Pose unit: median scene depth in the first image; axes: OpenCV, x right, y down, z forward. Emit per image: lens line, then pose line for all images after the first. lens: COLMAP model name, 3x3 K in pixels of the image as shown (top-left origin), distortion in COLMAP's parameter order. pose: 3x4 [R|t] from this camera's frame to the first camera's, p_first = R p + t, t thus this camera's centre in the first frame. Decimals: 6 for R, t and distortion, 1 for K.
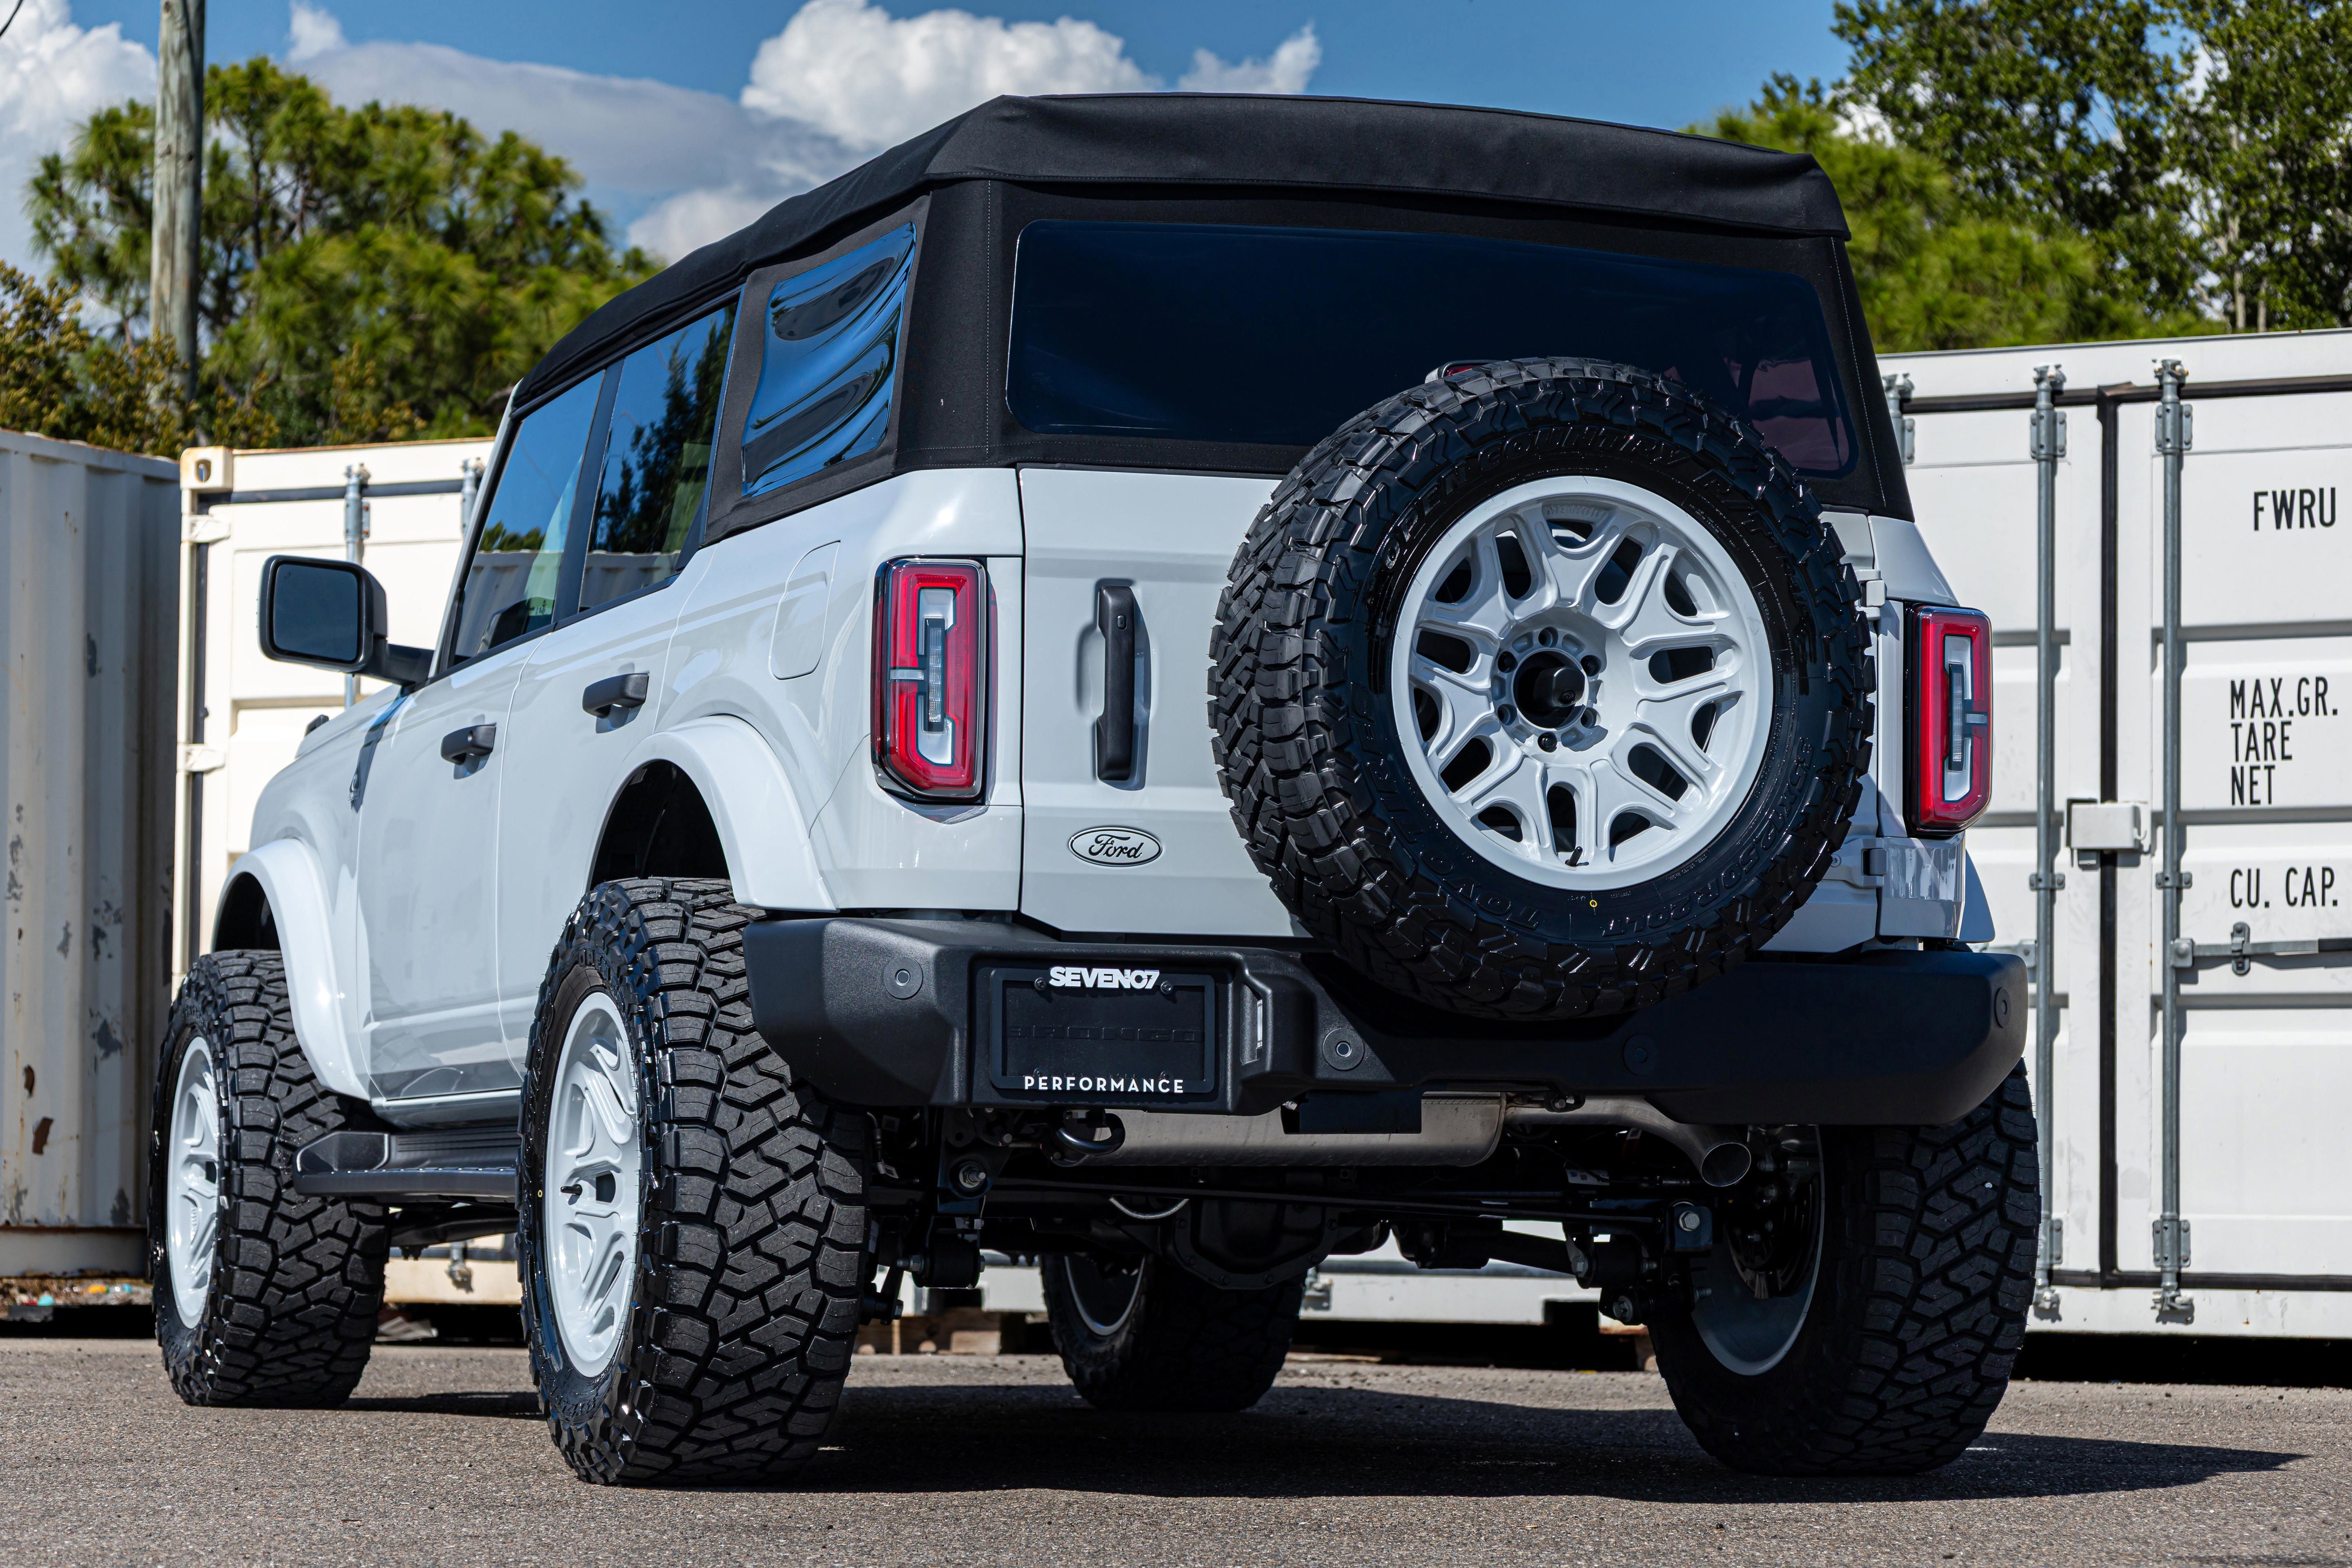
lens RADIAL K [[6209.3, 0, 1145.8], [0, 6209.3, 780.4], [0, 0, 1]] dist [0.041876, 0.688780]
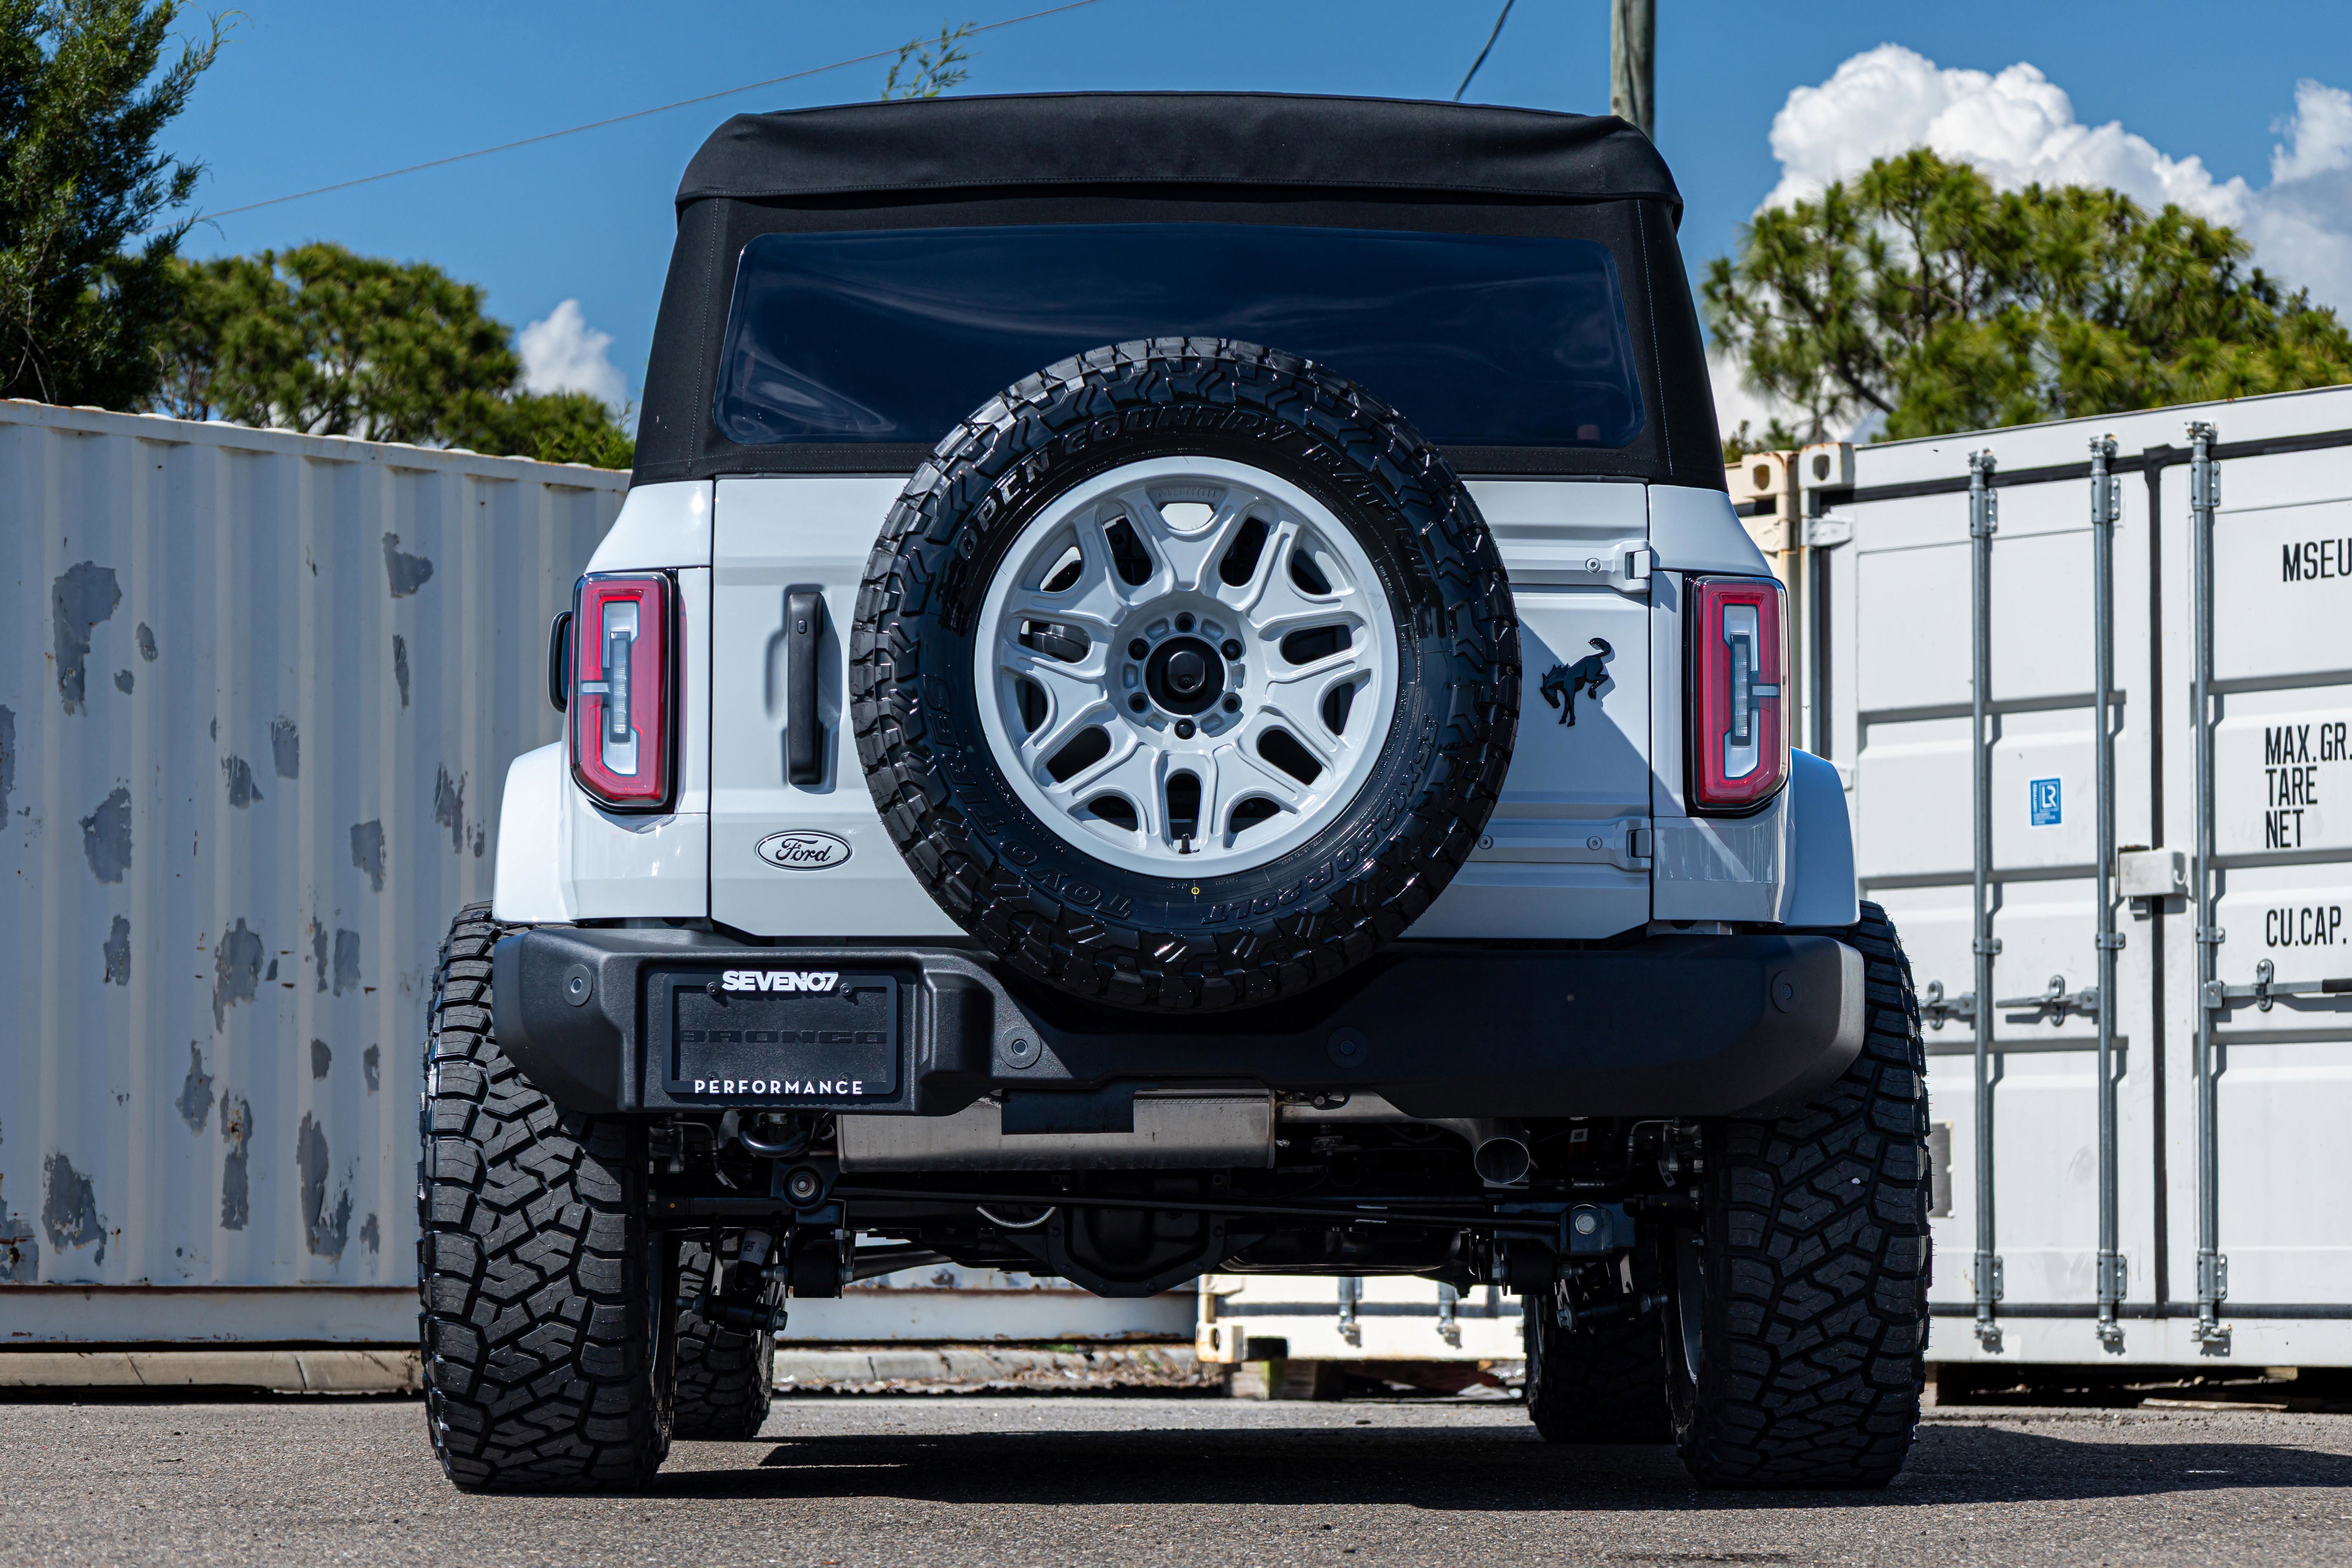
lens RADIAL K [[6209.3, 0, 1145.8], [0, 6209.3, 780.4], [0, 0, 1]] dist [0.041876, 0.688780]
pose [[0.943402, -0.037011, -0.329579, 0.373215], [0.031471, 0.999260, -0.022132, 0.022924], [0.330154, 0.010507, 0.943869, 0.068751]]
